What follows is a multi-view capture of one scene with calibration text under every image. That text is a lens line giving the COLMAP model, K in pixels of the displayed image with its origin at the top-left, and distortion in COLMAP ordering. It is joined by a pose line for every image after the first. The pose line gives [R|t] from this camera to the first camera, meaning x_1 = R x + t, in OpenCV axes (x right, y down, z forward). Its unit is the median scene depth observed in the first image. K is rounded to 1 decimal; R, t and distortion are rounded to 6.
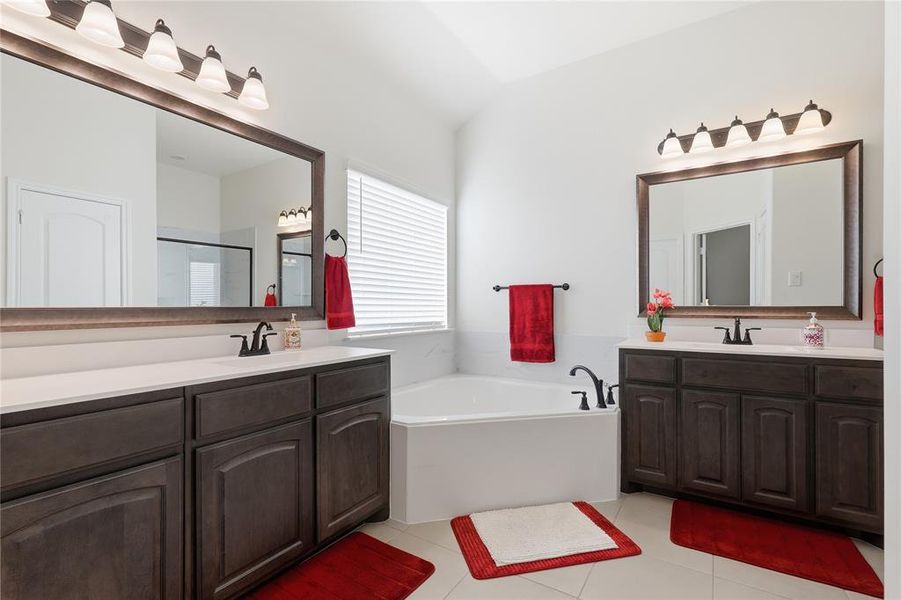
lens RADIAL K [[412.2, 0, 450.8], [0, 412.2, 305.6], [0, 0, 1]] dist [-0.000283, -0.000252]
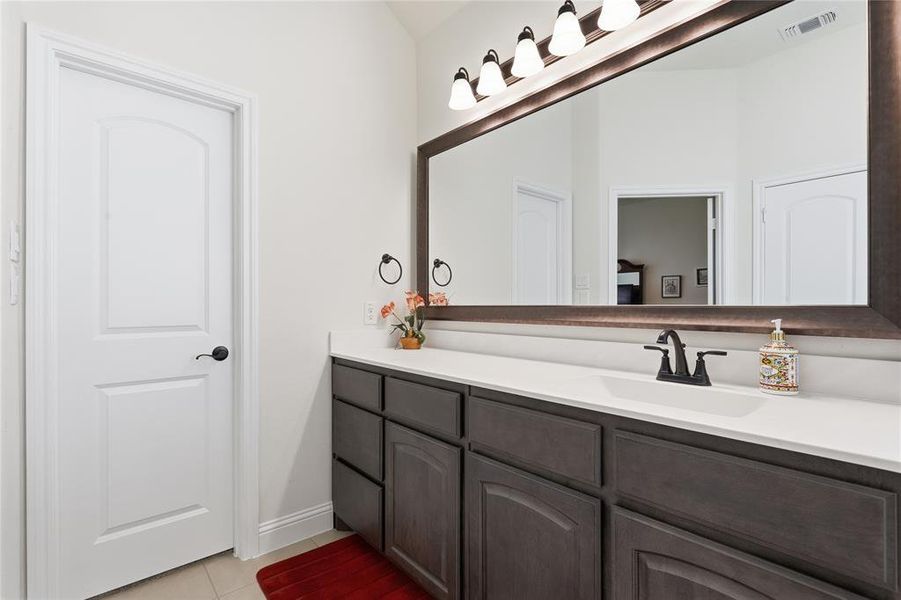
lens RADIAL K [[412.2, 0, 450.8], [0, 412.2, 305.6], [0, 0, 1]] dist [-0.000283, -0.000252]
pose [[-0.270597, 0.002492, -0.962690, 0.257910], [0.004566, 0.999989, 0.001306, -0.000690], [0.962682, -0.004042, -0.270605, 0.925751]]
